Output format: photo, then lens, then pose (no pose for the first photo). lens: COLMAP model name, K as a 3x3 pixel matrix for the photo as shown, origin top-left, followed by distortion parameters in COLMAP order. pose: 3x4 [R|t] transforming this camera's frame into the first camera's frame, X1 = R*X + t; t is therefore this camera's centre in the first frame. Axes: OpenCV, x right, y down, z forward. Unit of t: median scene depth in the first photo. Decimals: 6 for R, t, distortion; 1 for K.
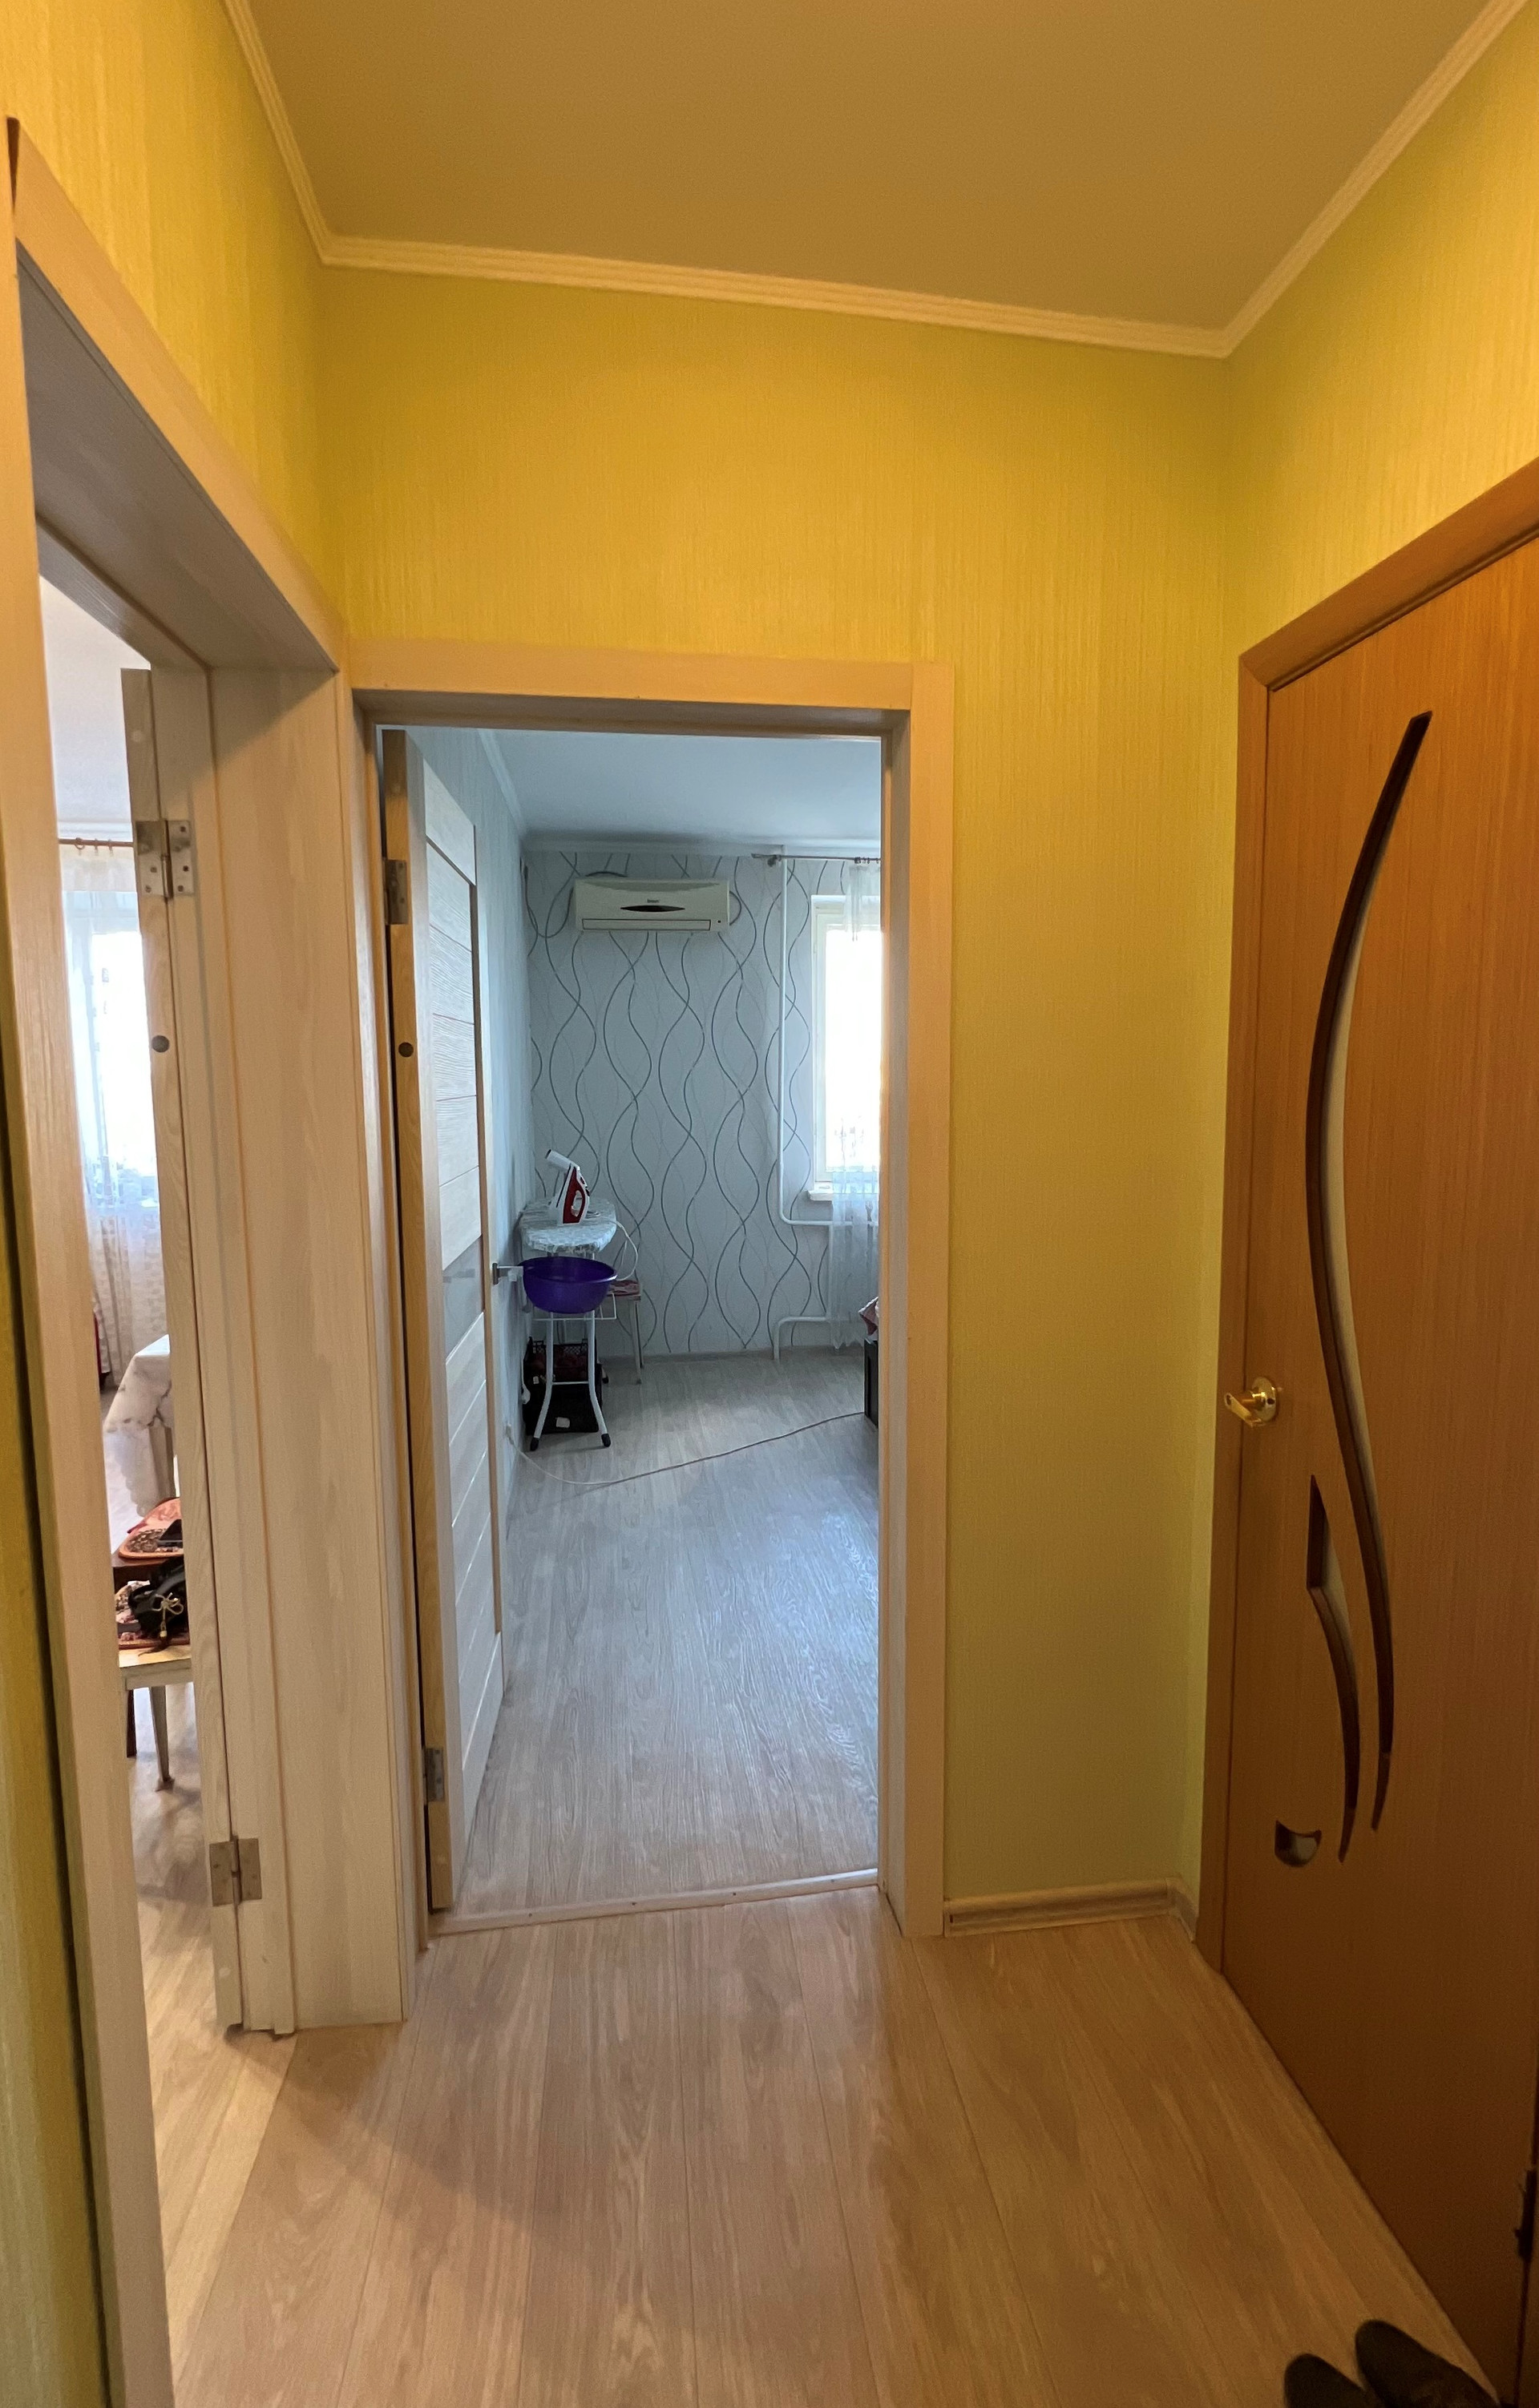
lens RADIAL K [[1068.9, 0, 758.9], [0, 1068.9, 1162.4], [0, 0, 1]] dist [-0.000767, 0.000081]
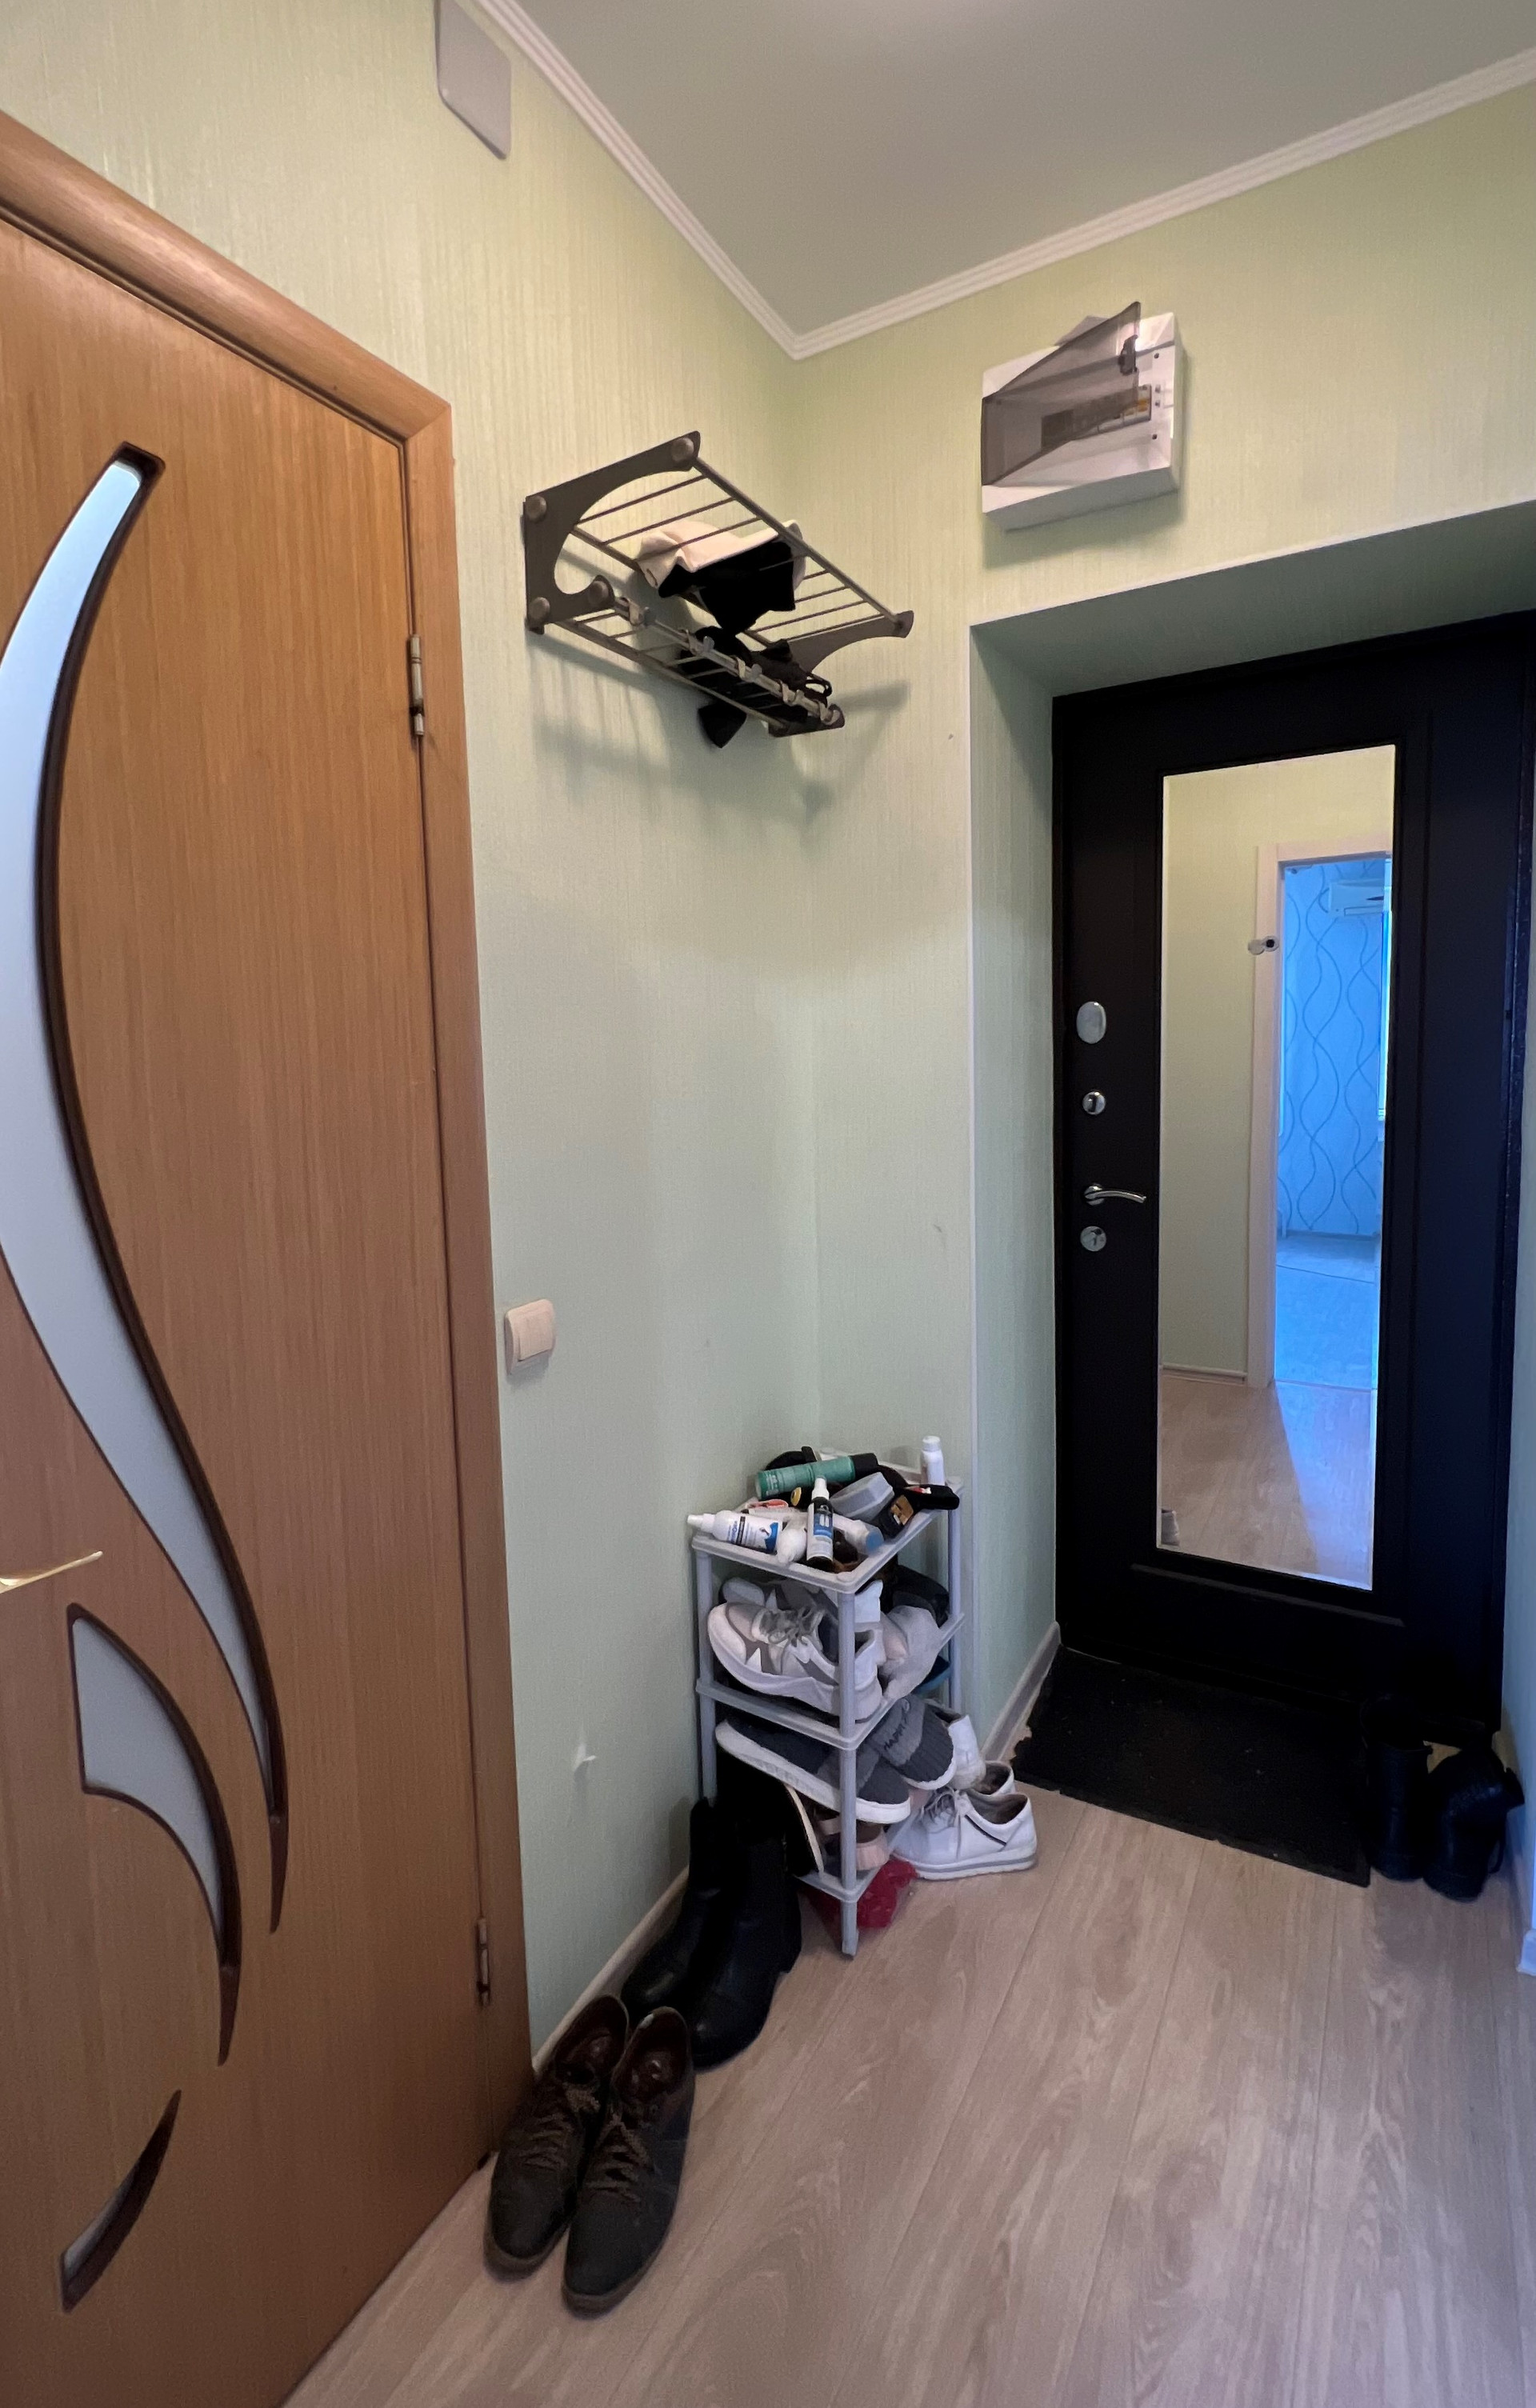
lens RADIAL K [[1068.8, 0, 757.4], [0, 1068.8, 1162.4], [0, 0, 1]] dist [-0.000767, 0.000081]
pose [[-0.784705, -0.066898, 0.616249, -0.165978], [0.062518, 0.980549, 0.186053, -0.077772], [-0.616708, 0.184523, -0.765259, 1.516879]]
